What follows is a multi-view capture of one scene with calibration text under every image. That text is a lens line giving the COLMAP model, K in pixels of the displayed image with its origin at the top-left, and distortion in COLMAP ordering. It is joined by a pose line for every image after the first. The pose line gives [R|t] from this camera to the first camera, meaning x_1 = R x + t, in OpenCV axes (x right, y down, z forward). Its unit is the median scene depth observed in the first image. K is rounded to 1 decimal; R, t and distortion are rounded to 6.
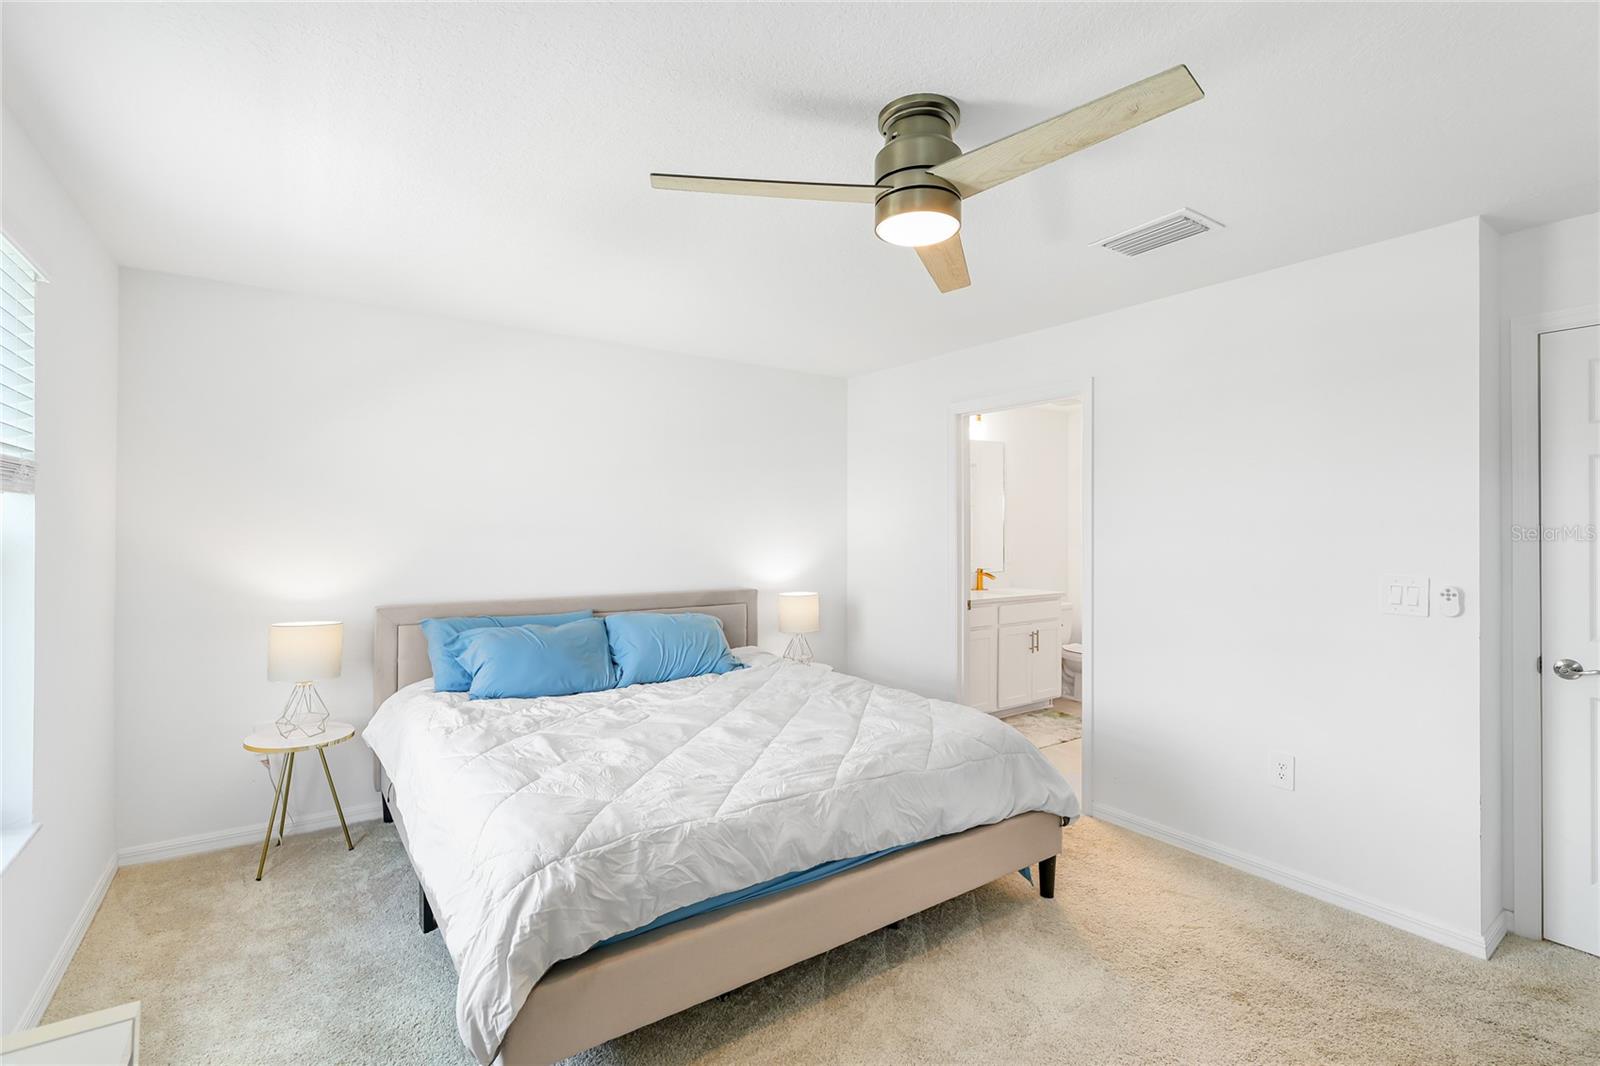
lens RADIAL K [[721.2, 0, 793.6], [0, 721.2, 528.4], [0, 0, 1]] dist [0.002699, 0.000185]
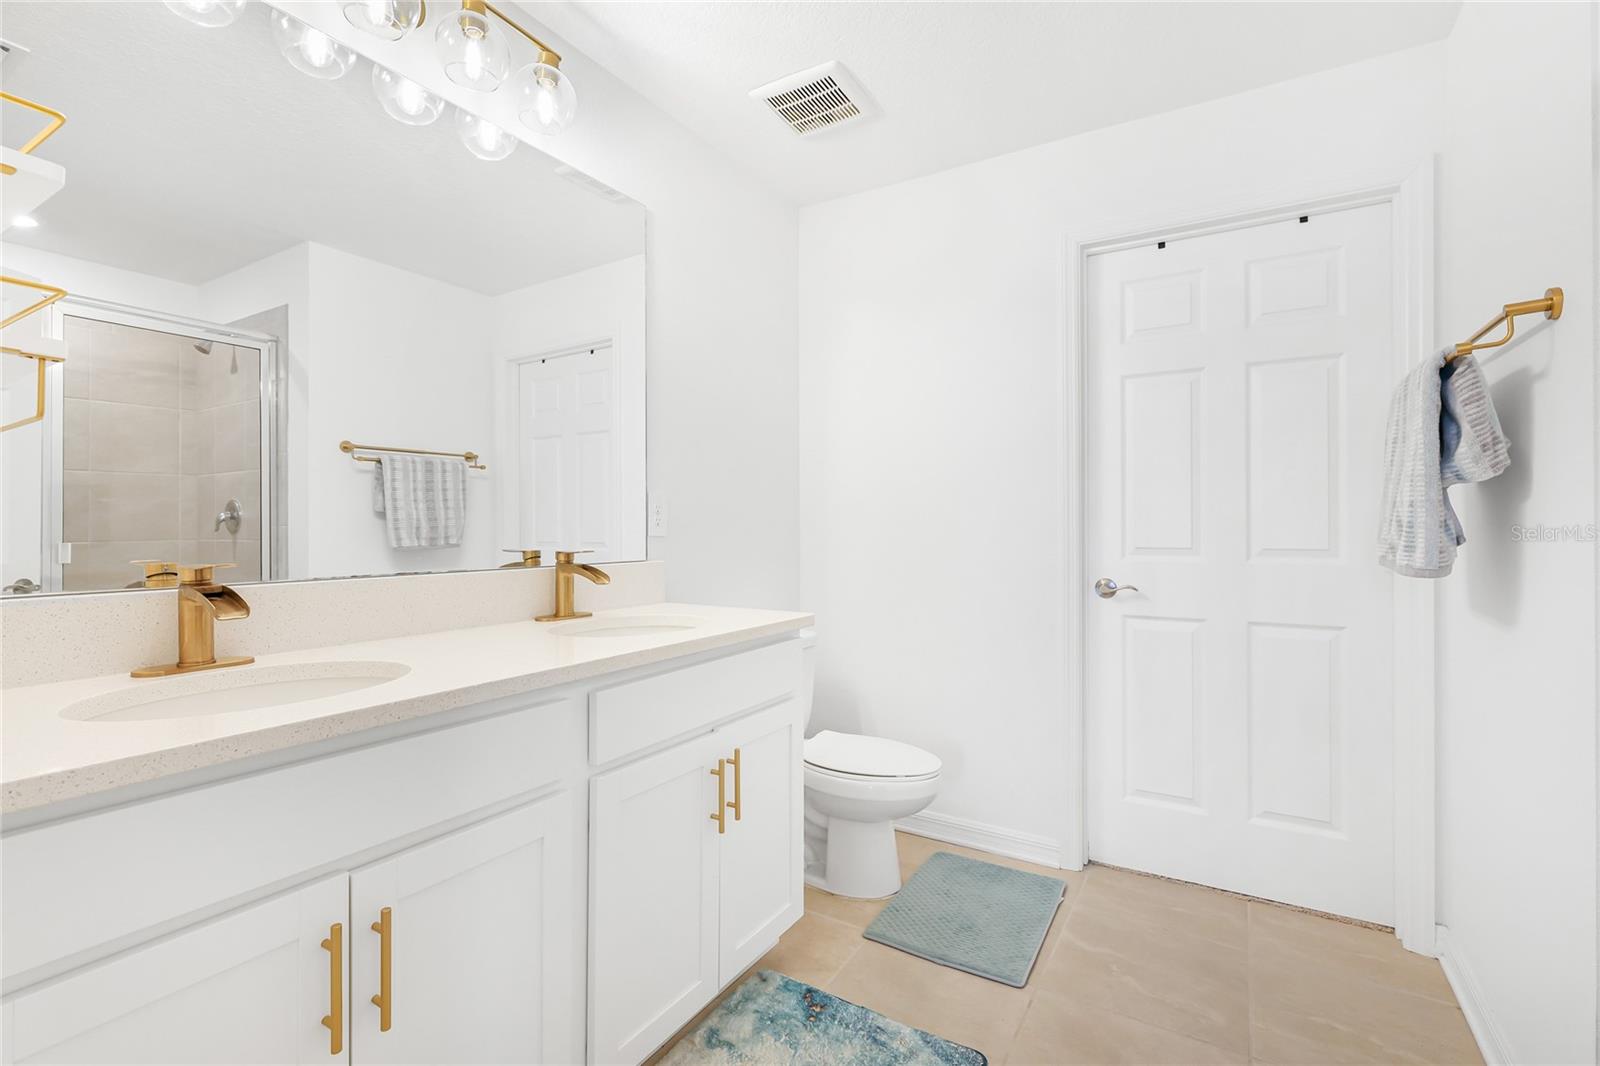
lens RADIAL K [[721.2, 0, 797.9], [0, 721.2, 526.2], [0, 0, 1]] dist [0.002699, 0.000185]
pose [[0.919852, -0.001947, 0.392260, 0.536897], [-0.000310, 0.999984, 0.005688, 0.100532], [-0.392265, -0.005354, 0.919837, 1.572495]]
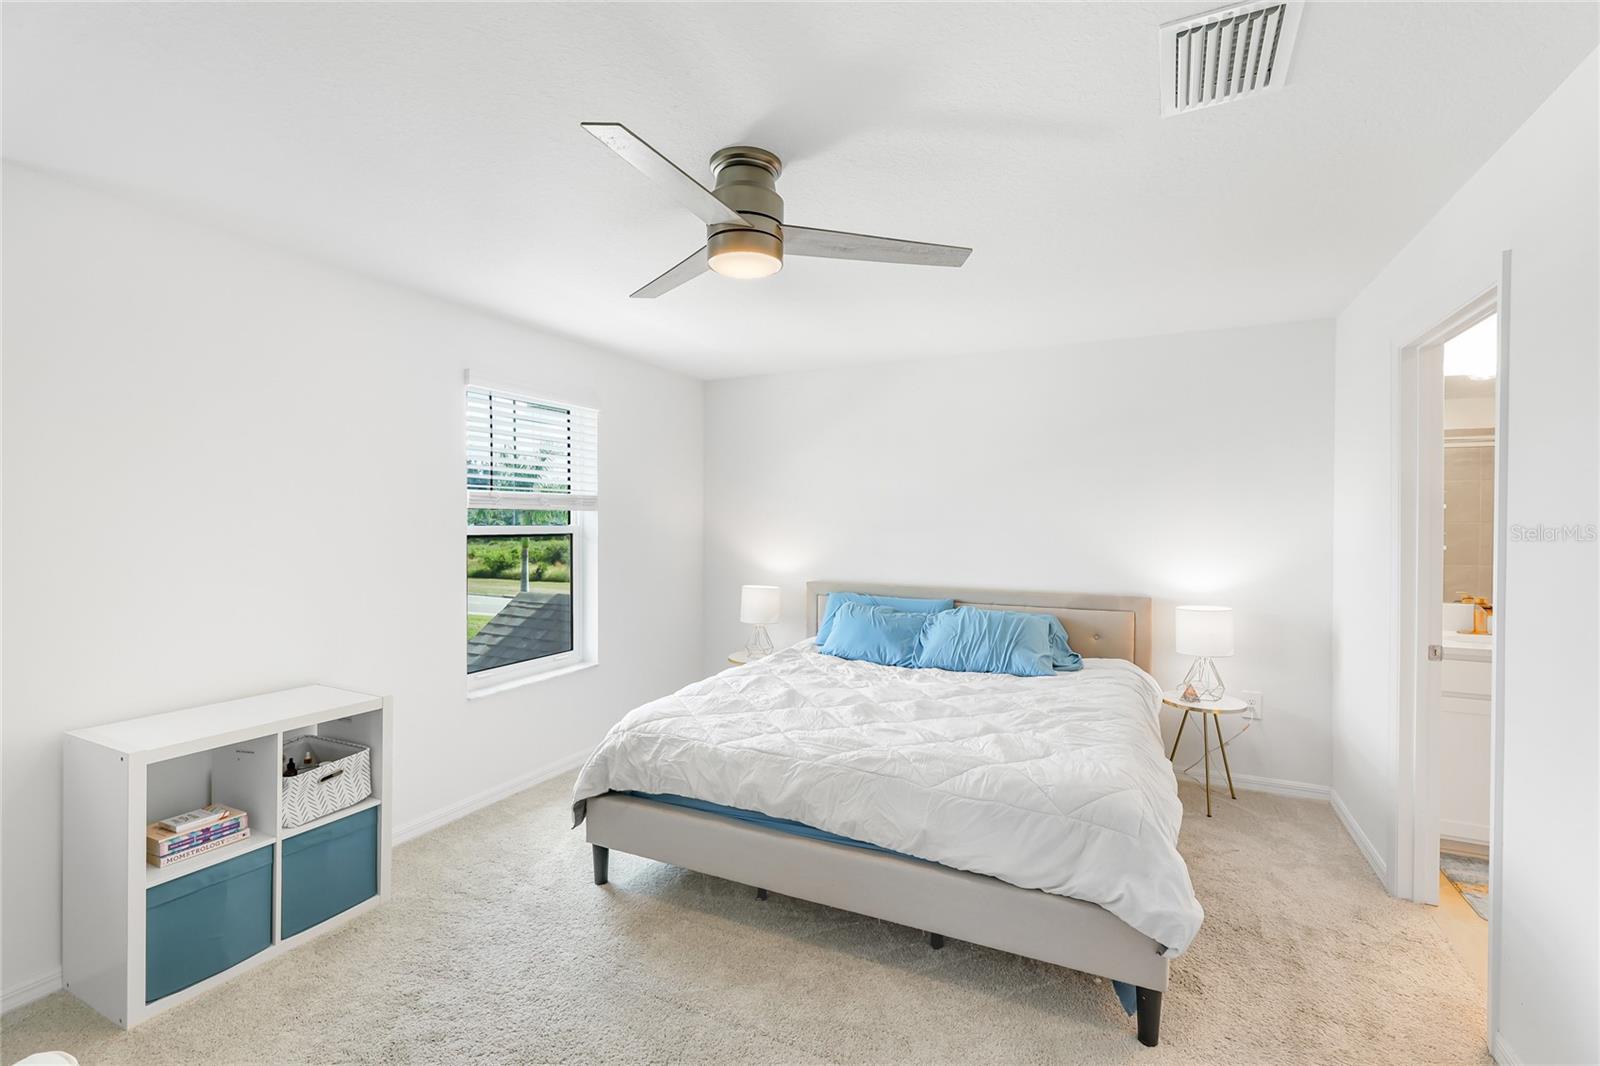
lens RADIAL K [[721.2, 0, 795.3], [0, 721.2, 530.1], [0, 0, 1]] dist [0.002699, 0.000185]
pose [[0.487316, 0.009429, -0.873175, 0.912125], [-0.001933, 0.999951, 0.009719, -0.006774], [0.873223, -0.003048, 0.487311, 0.392757]]
